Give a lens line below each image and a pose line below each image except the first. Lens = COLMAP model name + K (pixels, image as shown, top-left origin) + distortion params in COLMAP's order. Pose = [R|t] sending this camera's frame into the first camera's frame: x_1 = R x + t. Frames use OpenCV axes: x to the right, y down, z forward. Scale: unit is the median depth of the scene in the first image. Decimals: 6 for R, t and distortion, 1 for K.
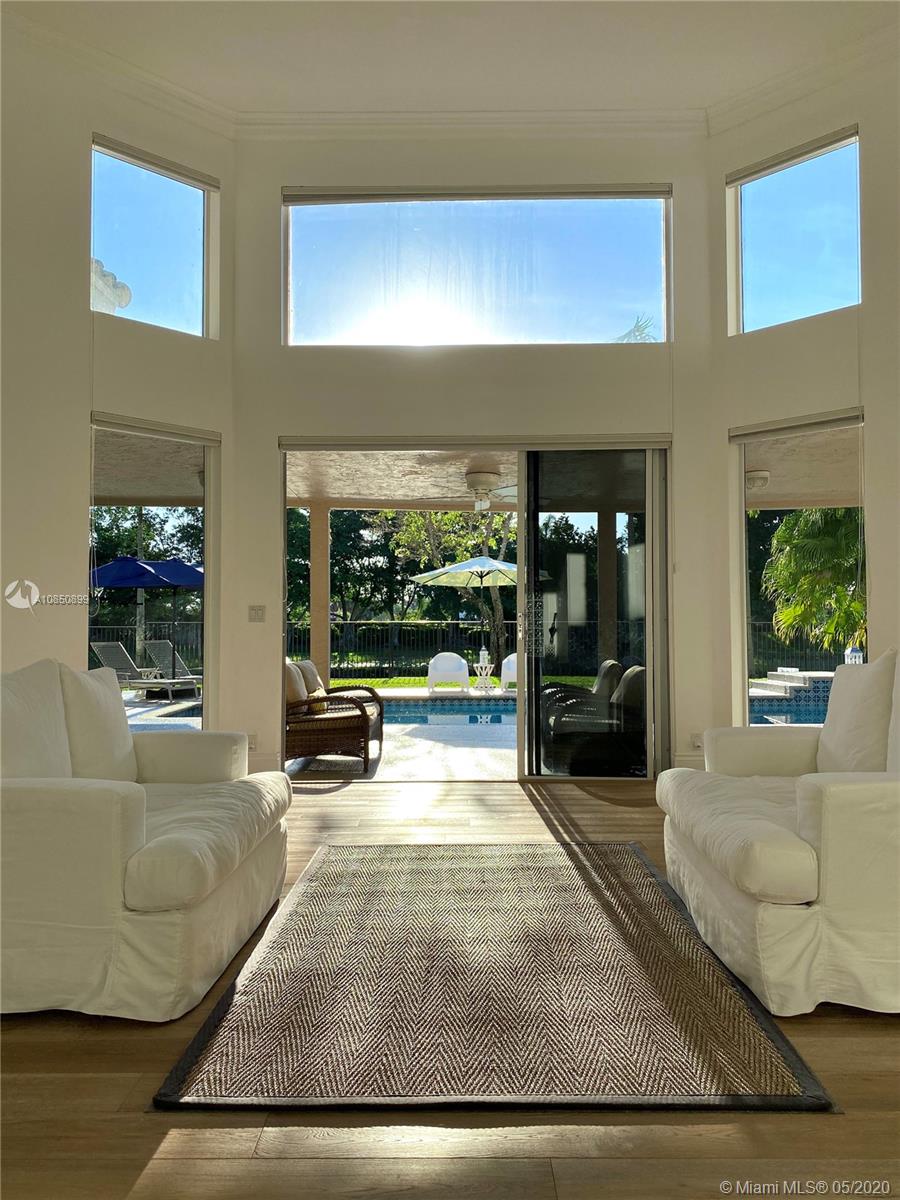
lens RADIAL K [[901.6, 0, 450.0], [0, 901.6, 600.0], [0, 0, 1]] dist [-0.004619, -0.002763]
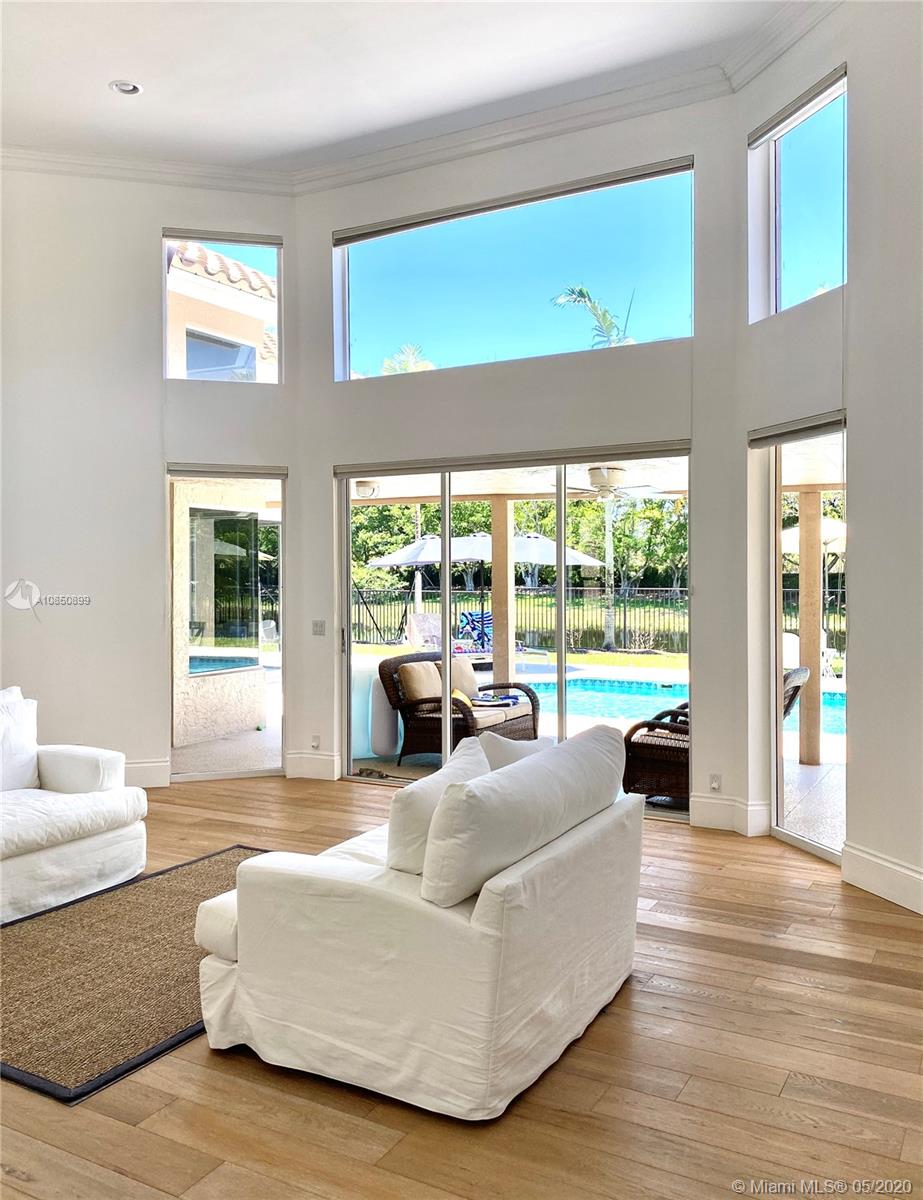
lens RADIAL K [[987.9, 0, 461.5], [0, 987.9, 600.0], [0, 0, 1]] dist [-0.003388, -0.009256]
pose [[0.879902, 0.013377, -0.474966, 0.530398], [0.014414, 0.998392, 0.054820, -0.084661], [0.474936, -0.055082, 0.878295, 0.012917]]
